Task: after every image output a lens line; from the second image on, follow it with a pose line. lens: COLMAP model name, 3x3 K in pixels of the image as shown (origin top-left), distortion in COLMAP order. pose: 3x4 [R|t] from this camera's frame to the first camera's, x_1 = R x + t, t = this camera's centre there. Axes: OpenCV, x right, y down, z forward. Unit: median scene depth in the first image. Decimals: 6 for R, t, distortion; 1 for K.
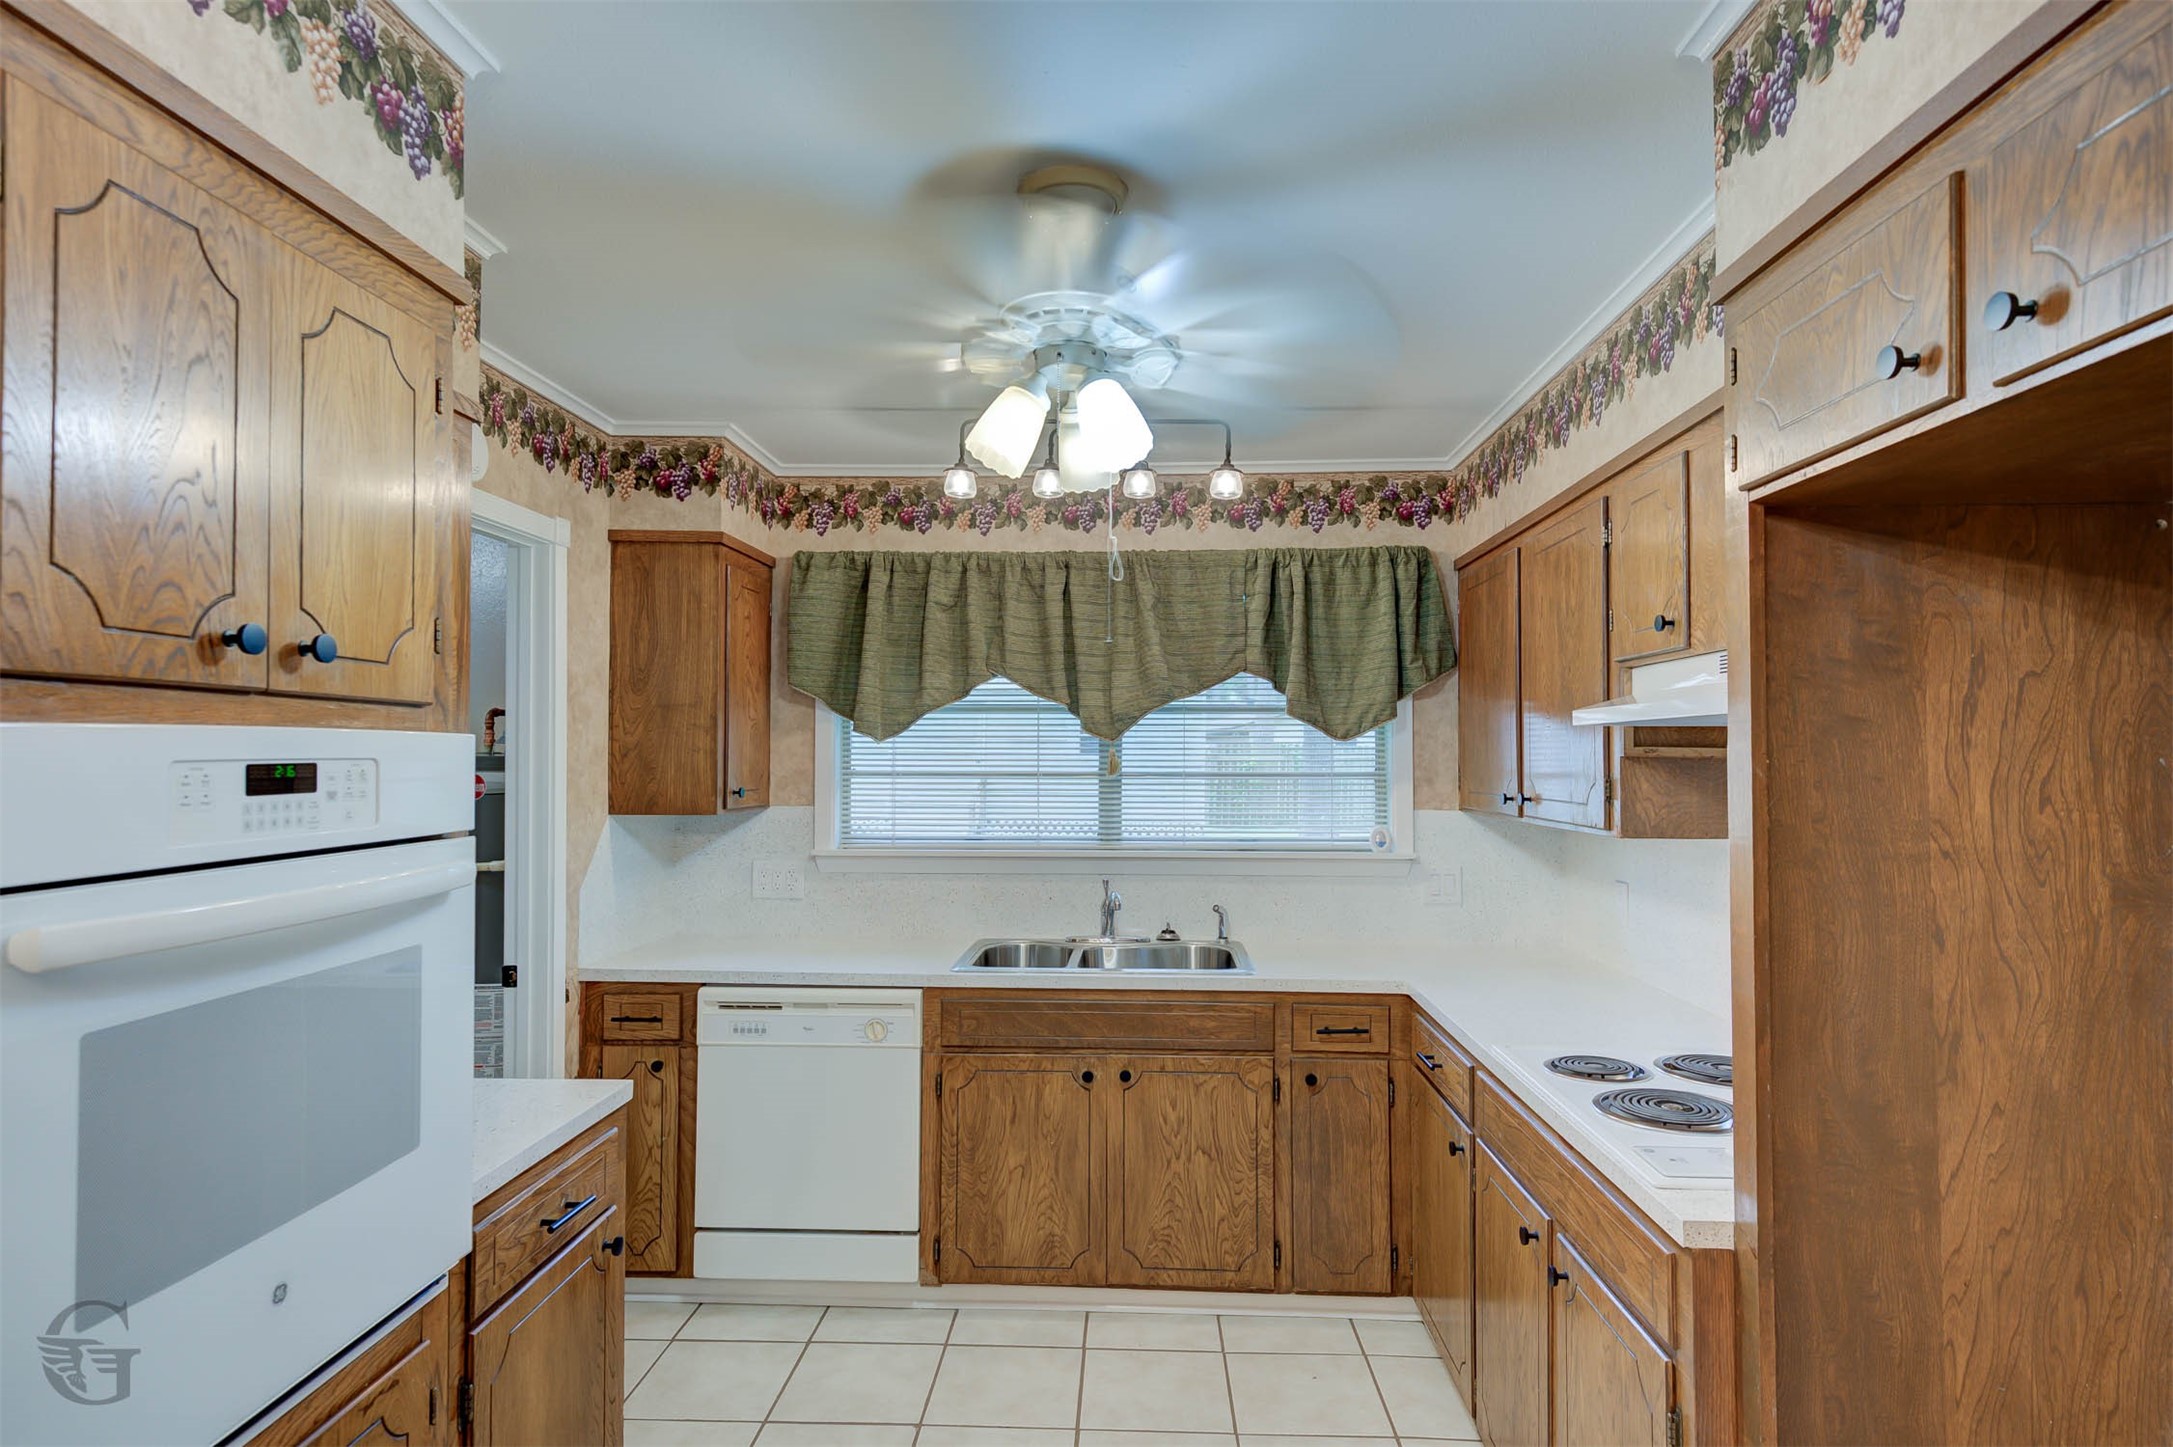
lens RADIAL K [[1170.8, 0, 1099.2], [0, 1170.8, 734.9], [0, 0, 1]] dist [0.012847, -0.001864]
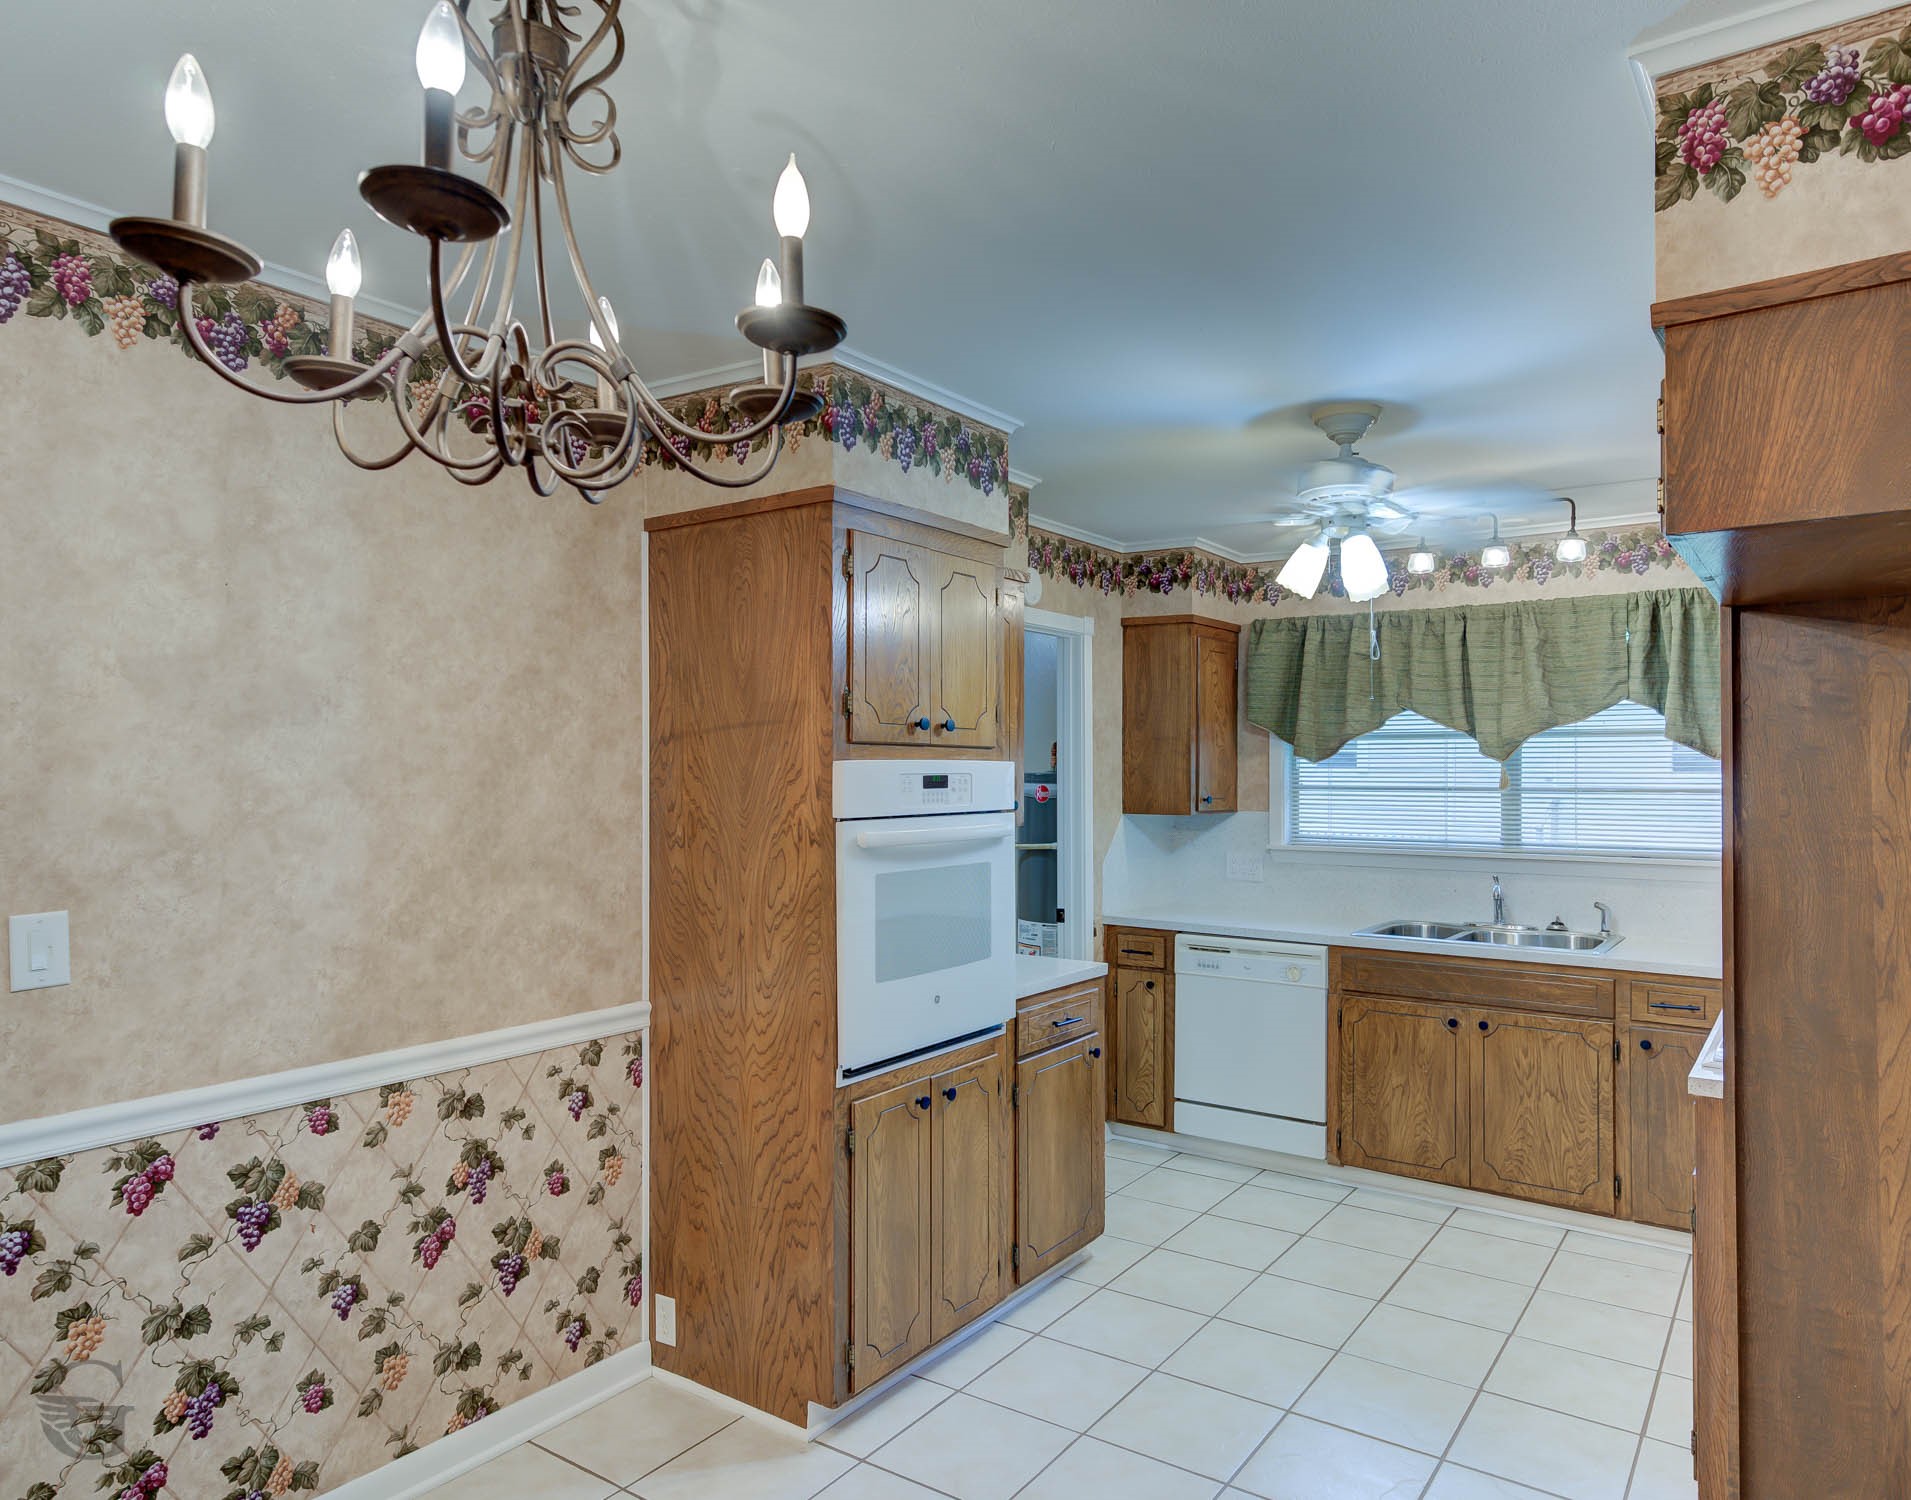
lens RADIAL K [[1196.2, 0, 975.7], [0, 1196.2, 759.1], [0, 0, 1]] dist [0.009309, -0.000253]
pose [[0.835687, -0.006188, -0.549171, 0.276483], [0.008846, 0.999958, 0.002194, -0.005212], [0.549135, -0.006691, 0.835707, -0.384116]]
